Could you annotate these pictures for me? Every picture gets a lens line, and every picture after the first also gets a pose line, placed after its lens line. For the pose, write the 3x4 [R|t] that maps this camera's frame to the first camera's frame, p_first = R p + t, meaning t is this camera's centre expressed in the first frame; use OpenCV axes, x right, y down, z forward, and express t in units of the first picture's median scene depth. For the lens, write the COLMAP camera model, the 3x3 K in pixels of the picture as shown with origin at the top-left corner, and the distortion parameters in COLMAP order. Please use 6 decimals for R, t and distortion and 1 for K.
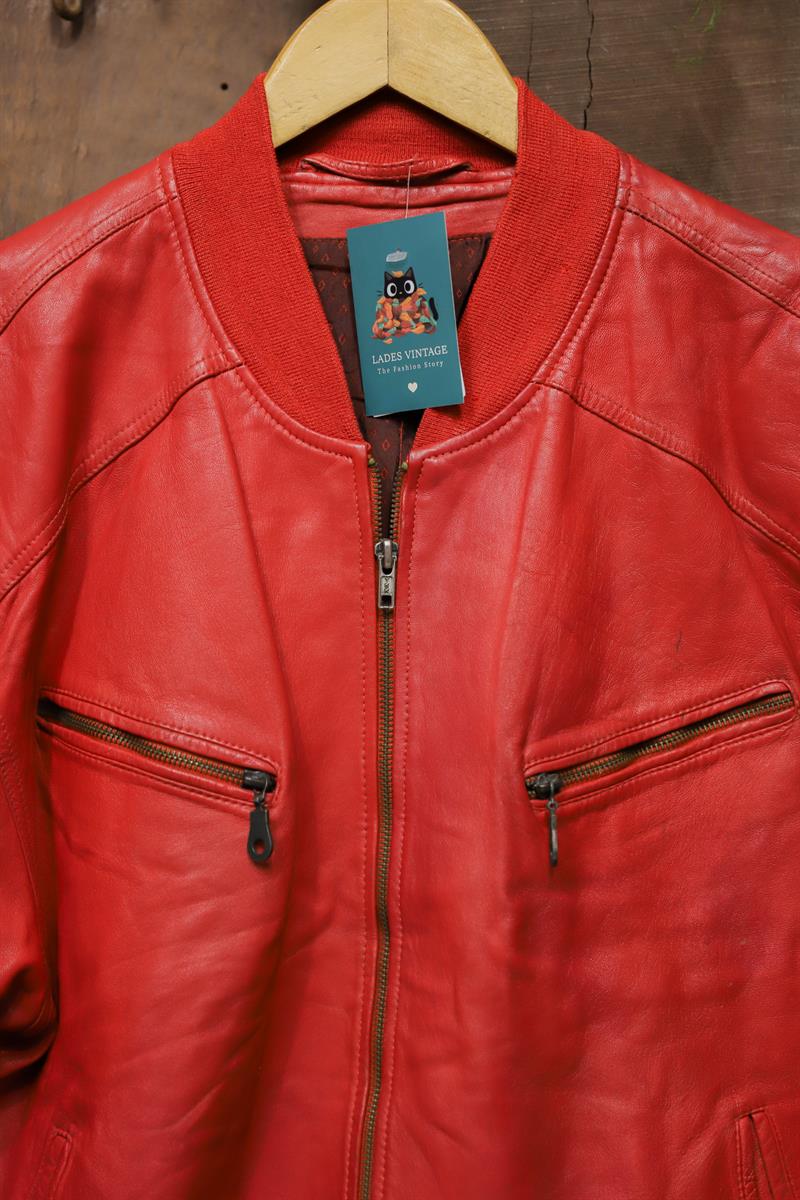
lens RADIAL K [[2446.2, 0, 391.3], [0, 2446.2, 601.4], [0, 0, 1]] dist [0.042210, 0.000000]
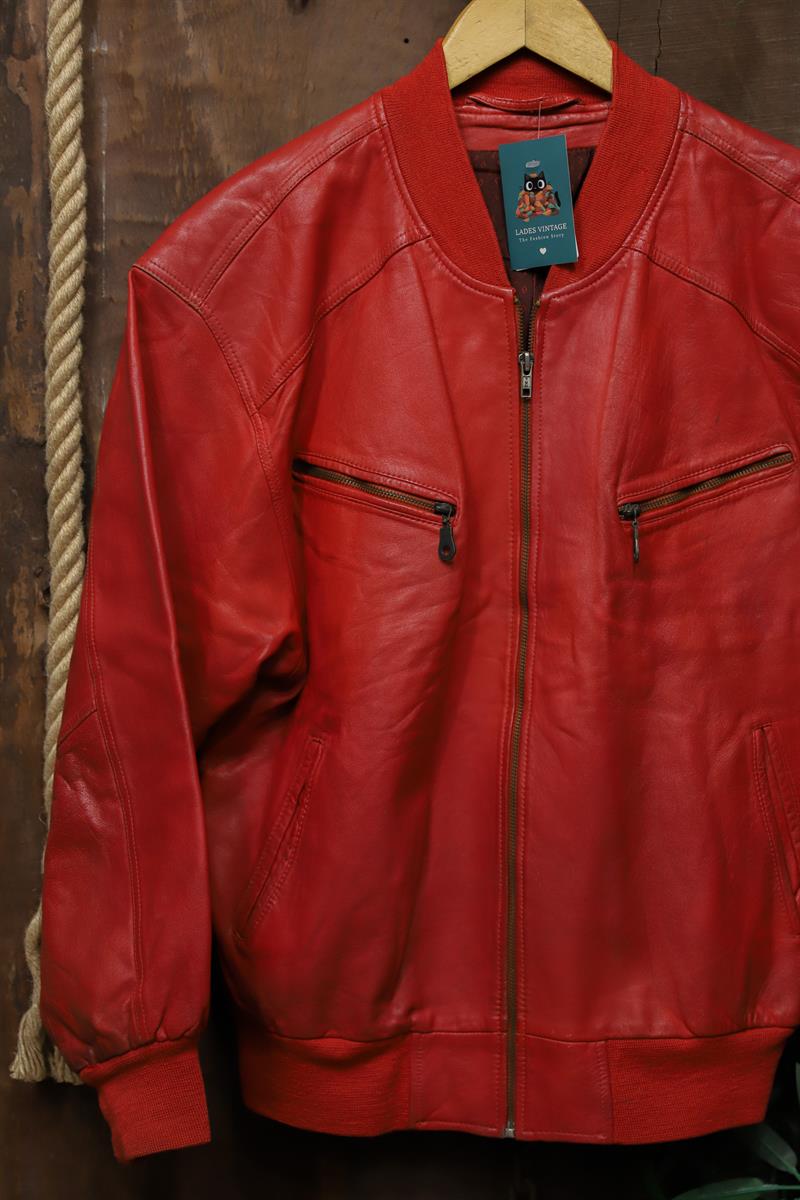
lens RADIAL K [[2446.2, 0, 410.8], [0, 2446.2, 622.3], [0, 0, 1]] dist [0.042210, 0.000000]
pose [[0.999985, -0.003189, -0.004480, -0.066997], [0.003502, 0.997426, 0.071622, 0.032921], [0.004240, -0.071637, 0.997422, -0.528553]]
